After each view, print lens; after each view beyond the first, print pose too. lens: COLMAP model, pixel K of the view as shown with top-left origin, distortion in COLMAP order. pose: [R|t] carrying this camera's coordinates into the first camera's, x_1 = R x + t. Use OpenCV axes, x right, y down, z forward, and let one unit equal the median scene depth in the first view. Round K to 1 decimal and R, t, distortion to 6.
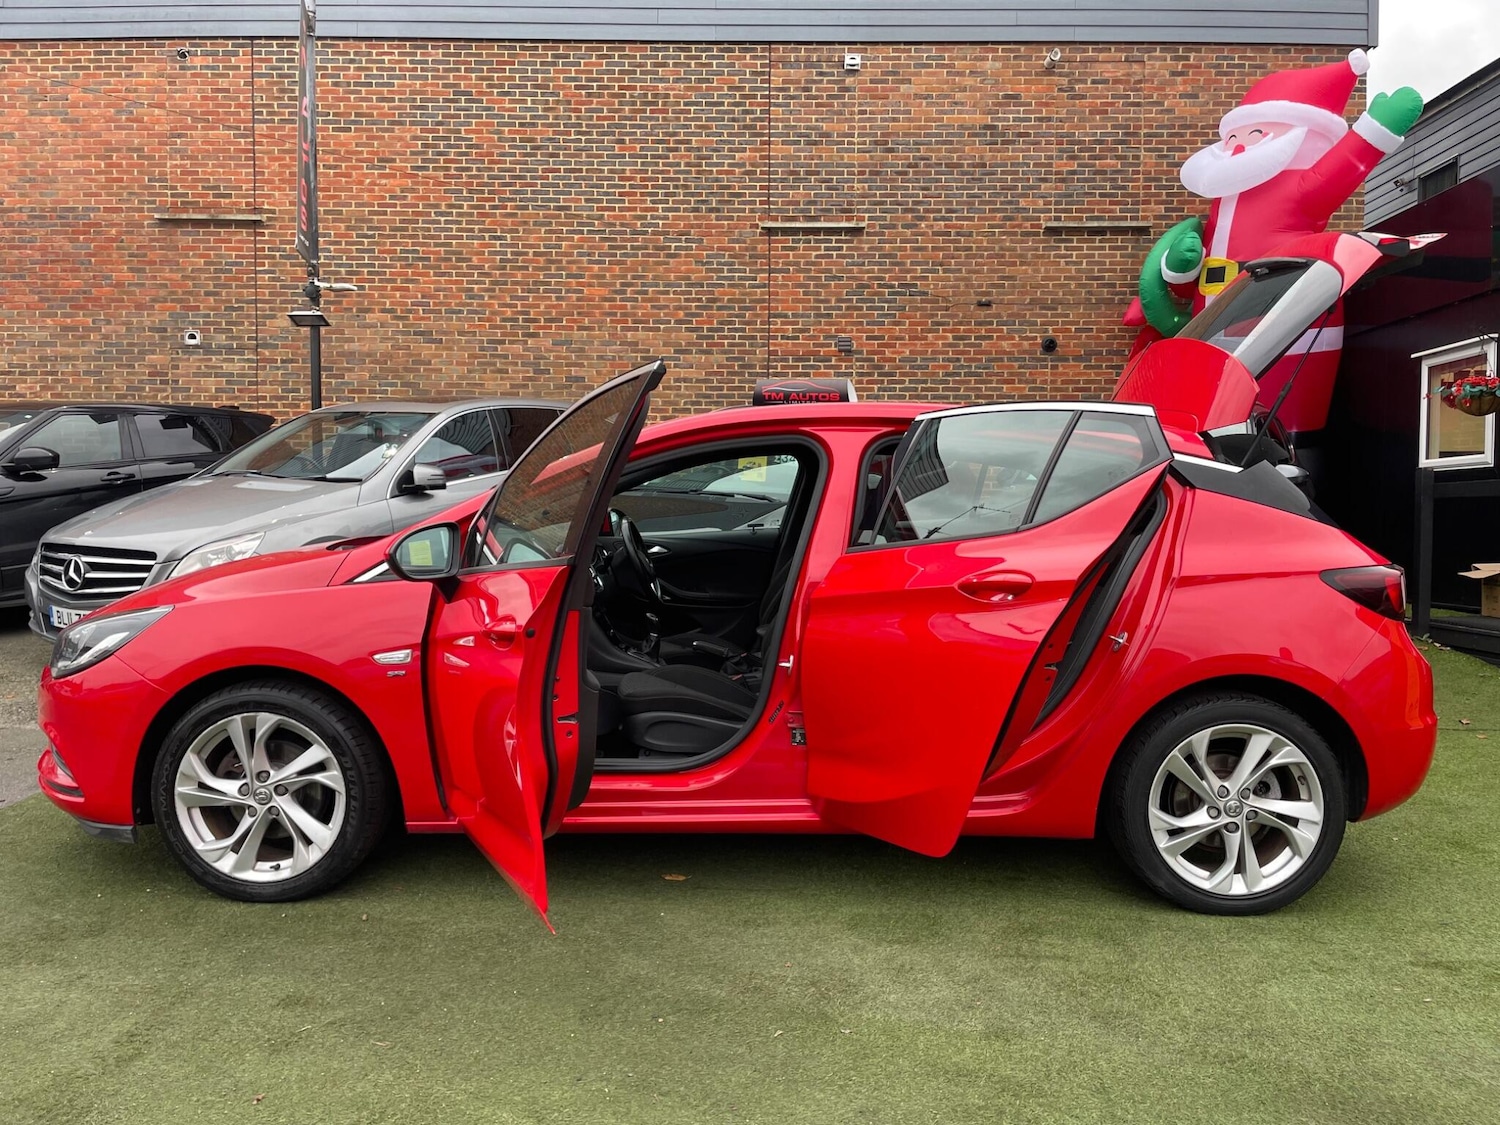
lens RADIAL K [[1120.1, 0, 747.8], [0, 1120.1, 570.8], [0, 0, 1]] dist [0.096472, -0.127926]
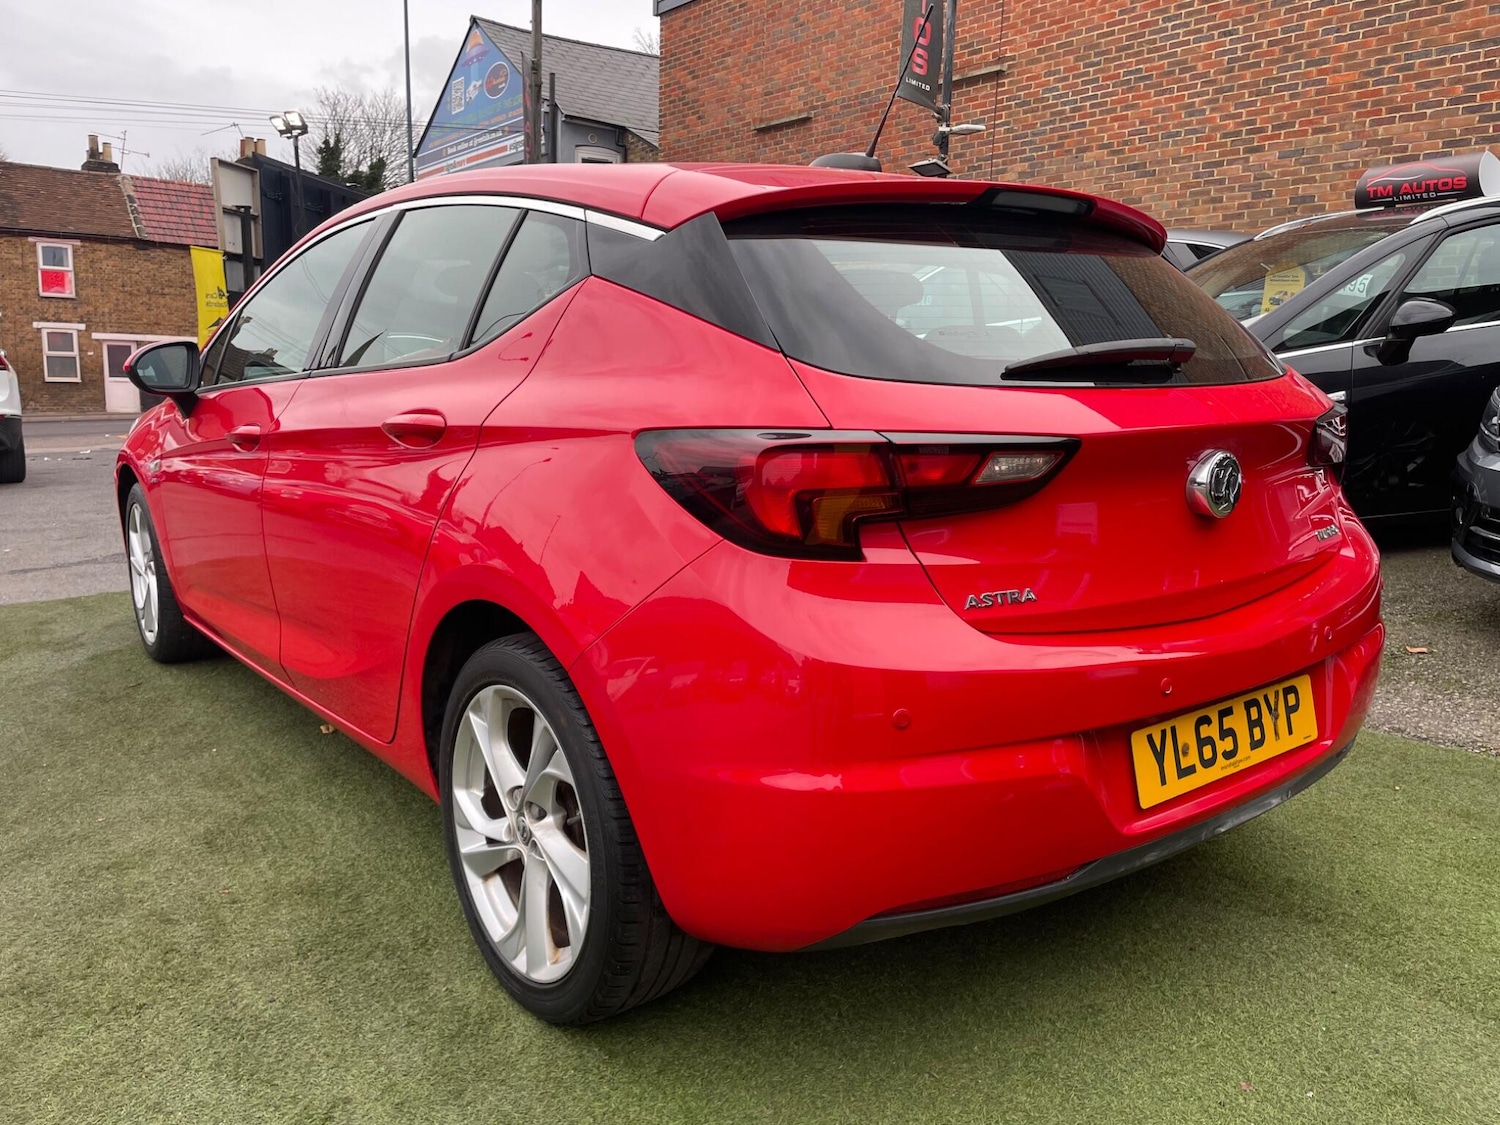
lens RADIAL K [[1122.9, 0, 759.5], [0, 1122.9, 570.6], [0, 0, 1]] dist [0.089607, -0.118197]
pose [[0.636046, 0.138587, -0.759104, 0.245743], [-0.053914, 0.989317, 0.135442, -0.002443], [0.769765, -0.045221, 0.636723, 0.193870]]
